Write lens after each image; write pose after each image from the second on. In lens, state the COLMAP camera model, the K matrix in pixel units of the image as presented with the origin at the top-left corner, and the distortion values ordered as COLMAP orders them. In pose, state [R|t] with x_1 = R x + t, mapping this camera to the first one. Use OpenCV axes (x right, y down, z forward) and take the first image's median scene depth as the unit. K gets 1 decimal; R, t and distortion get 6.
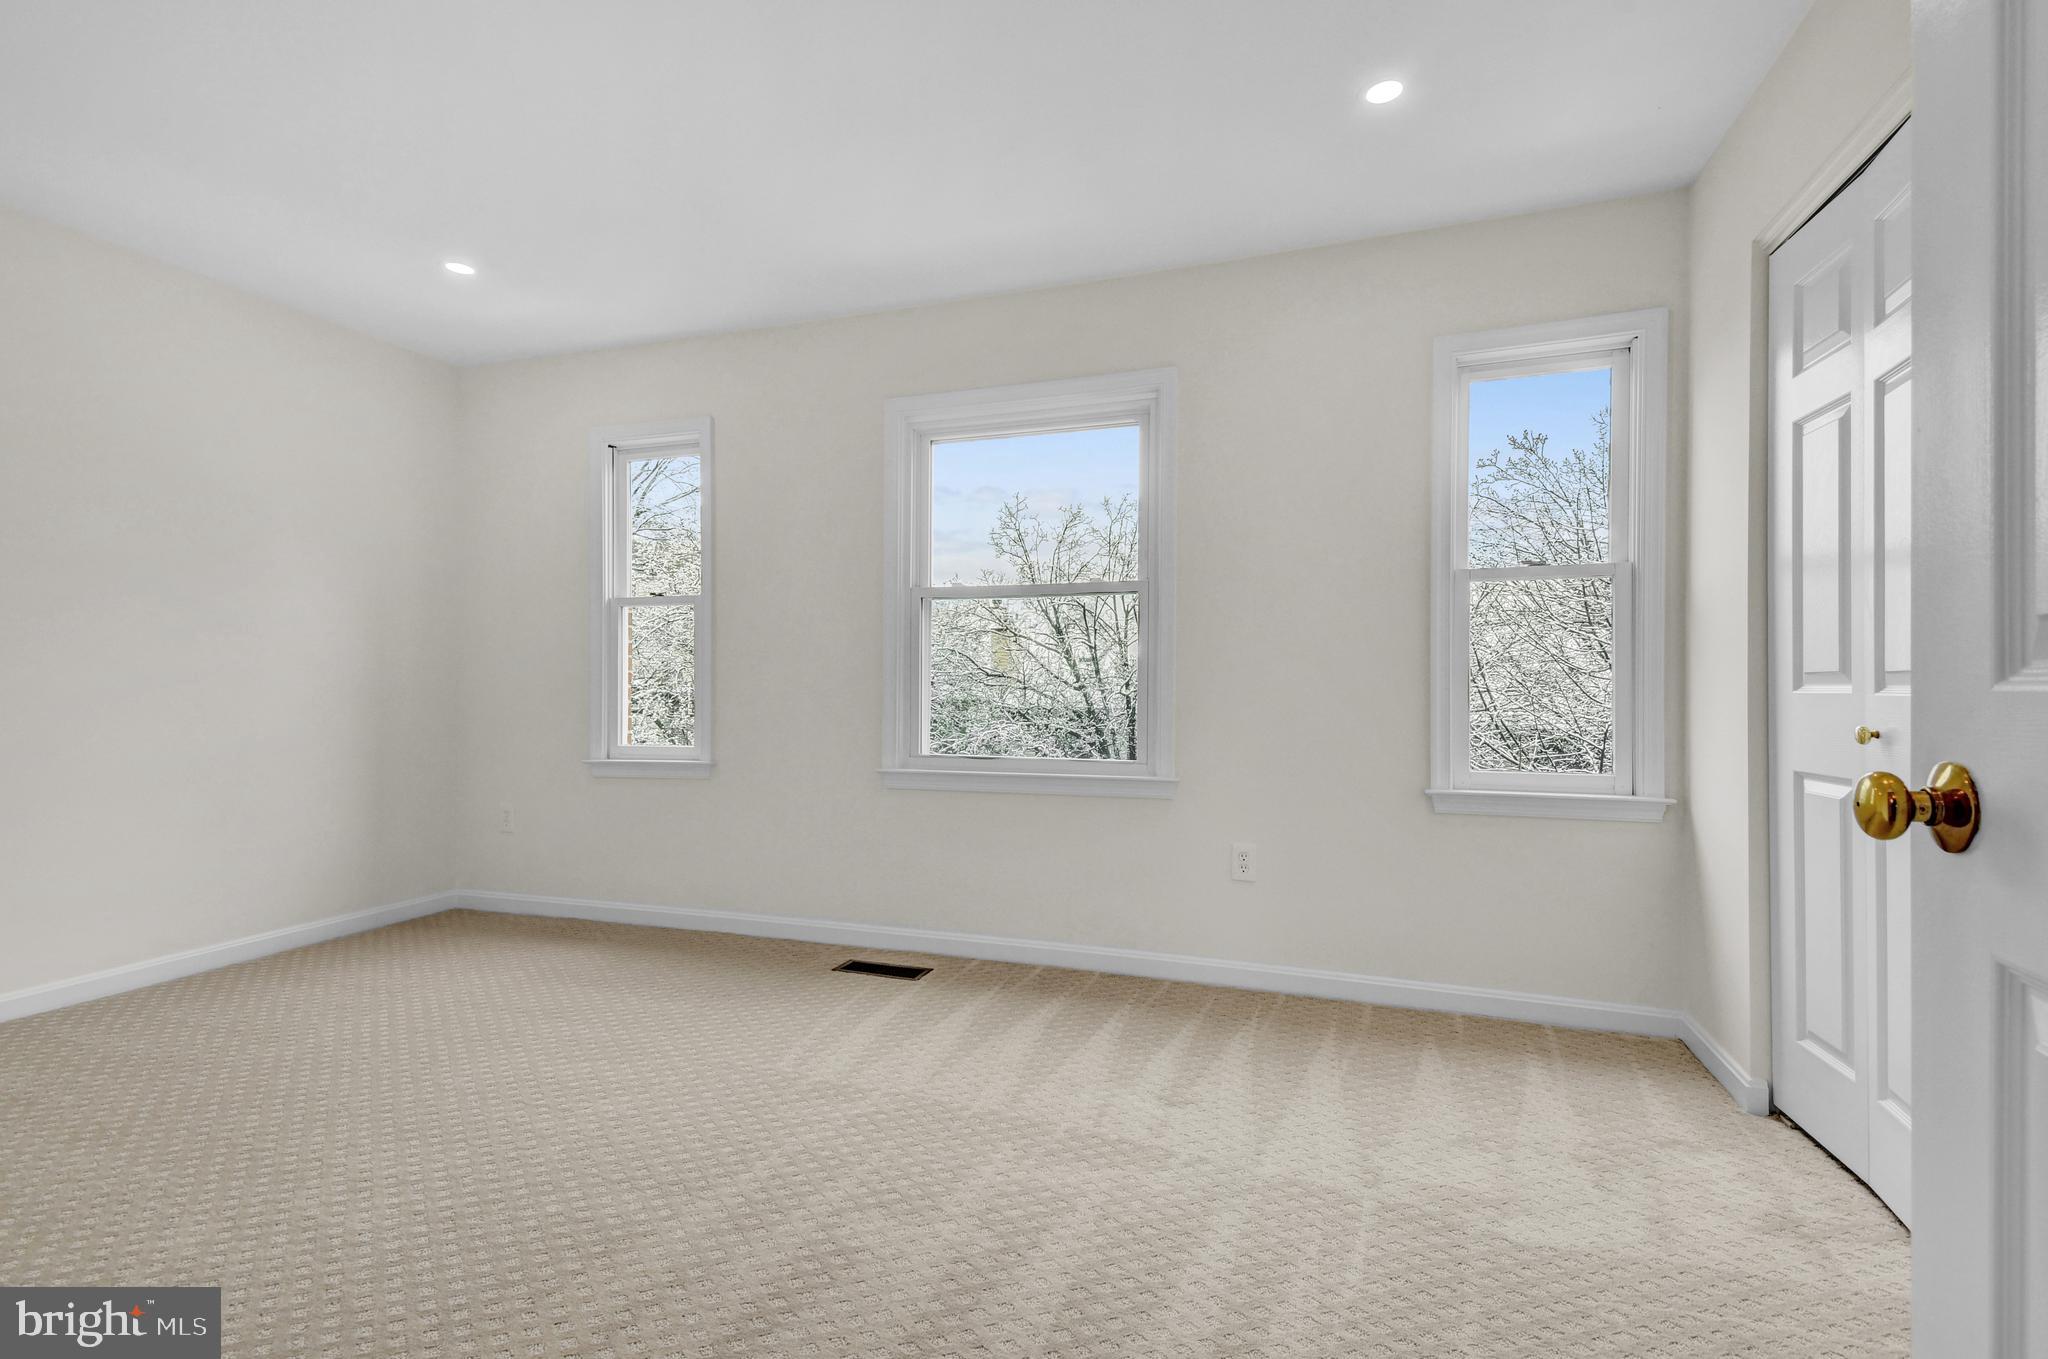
lens RADIAL K [[885.6, 0, 1029.2], [0, 885.6, 680.1], [0, 0, 1]] dist [0.057884, -0.031451]
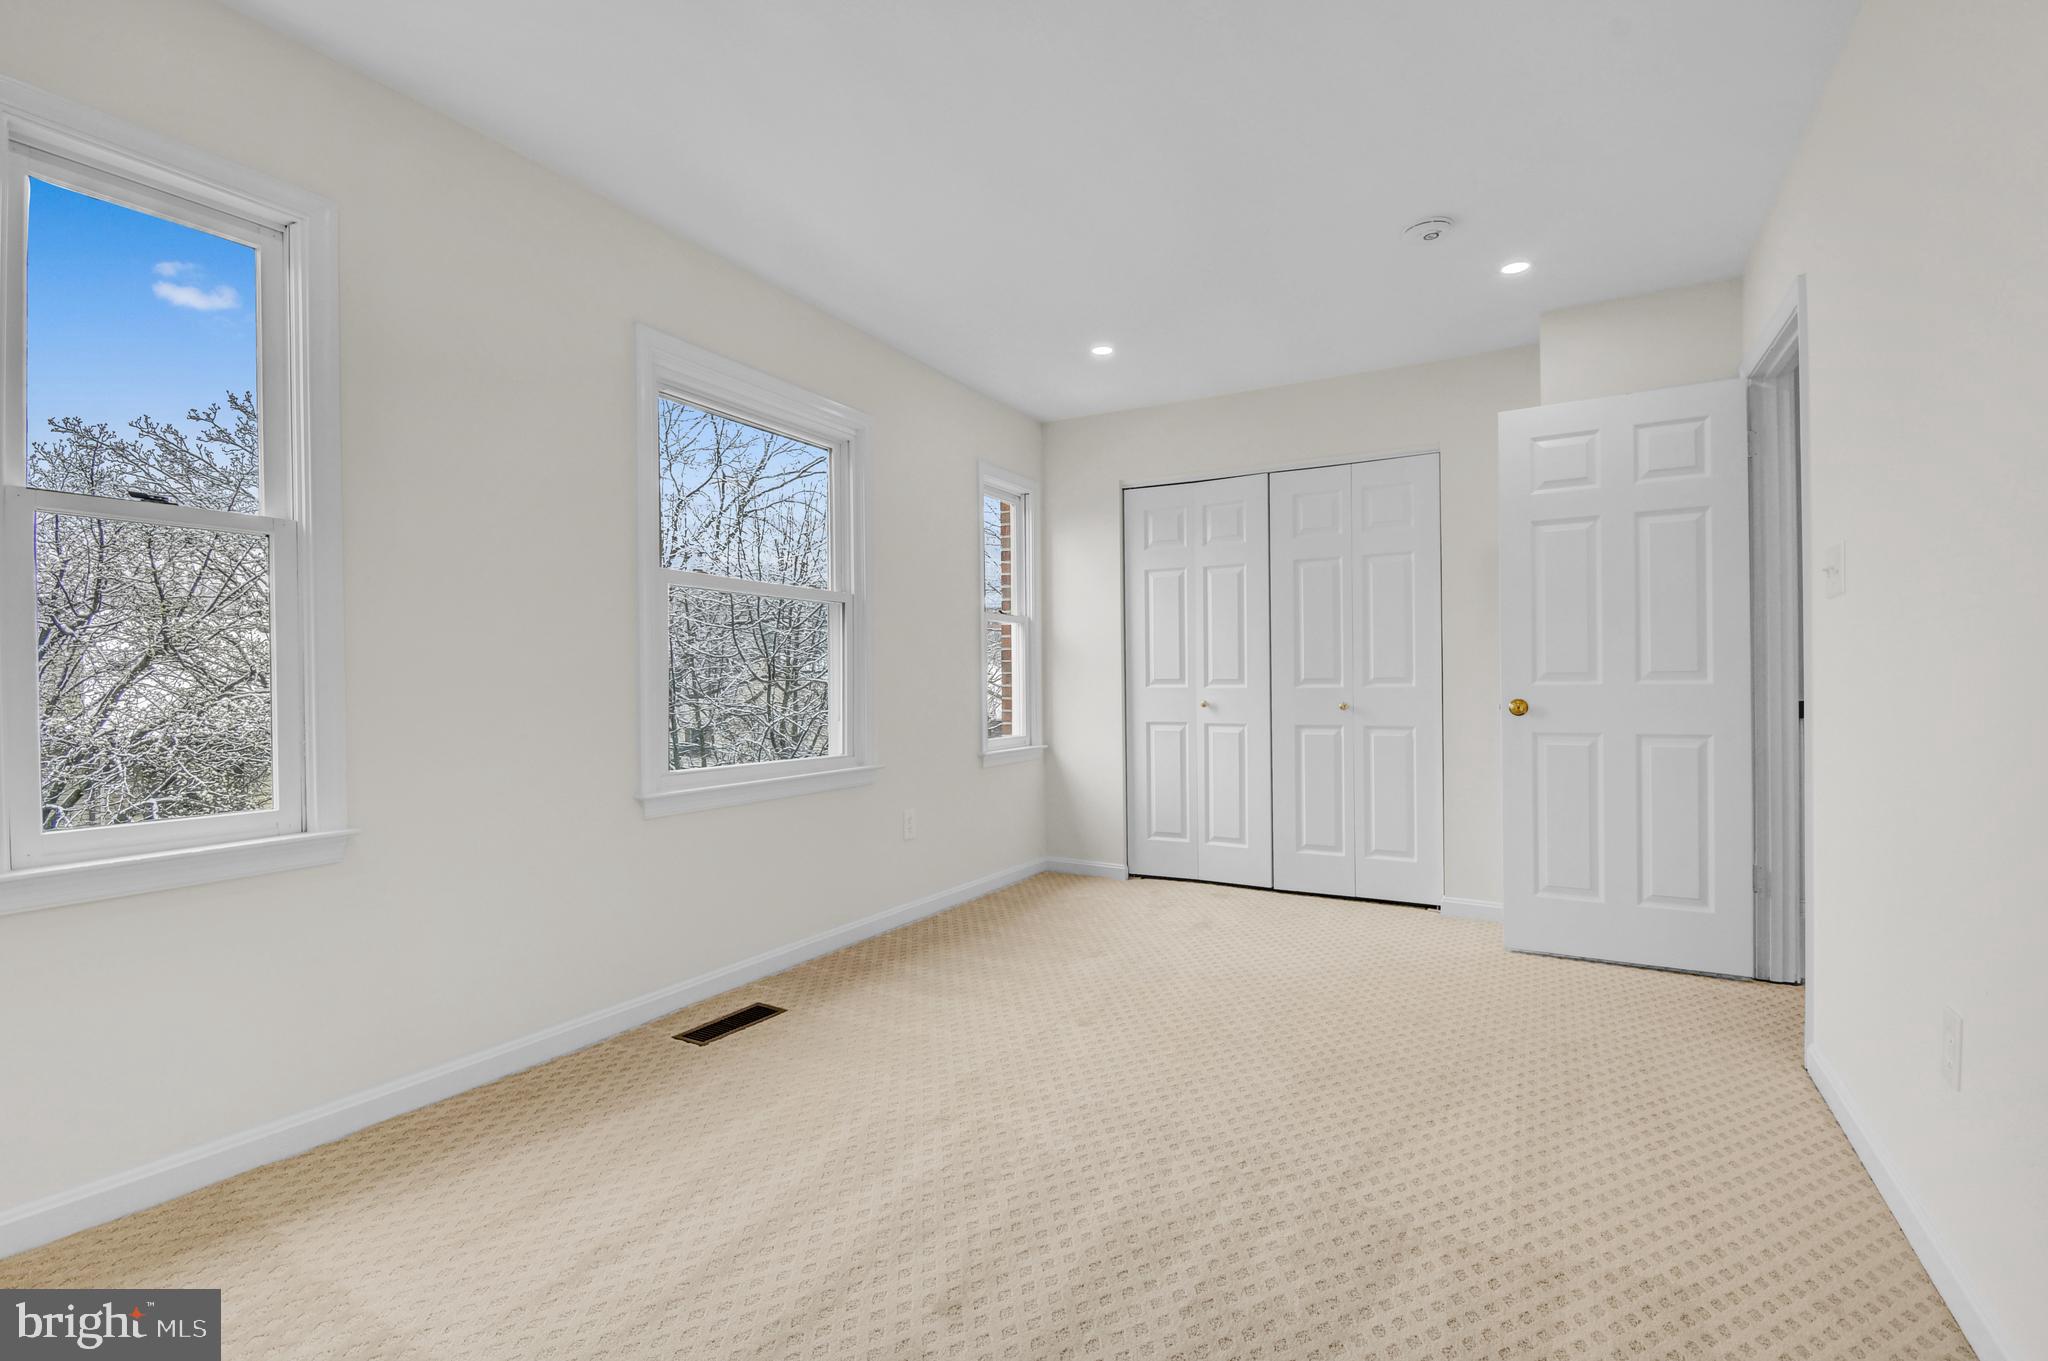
lens RADIAL K [[917.8, 0, 1024.2], [0, 917.8, 697.8], [0, 0, 1]] dist [0.026987, -0.023425]
pose [[0.181750, -0.012731, 0.983262, -0.991047], [-0.003426, 0.999902, 0.013580, 0.004164], [-0.983339, -0.005837, 0.181689, 0.583516]]
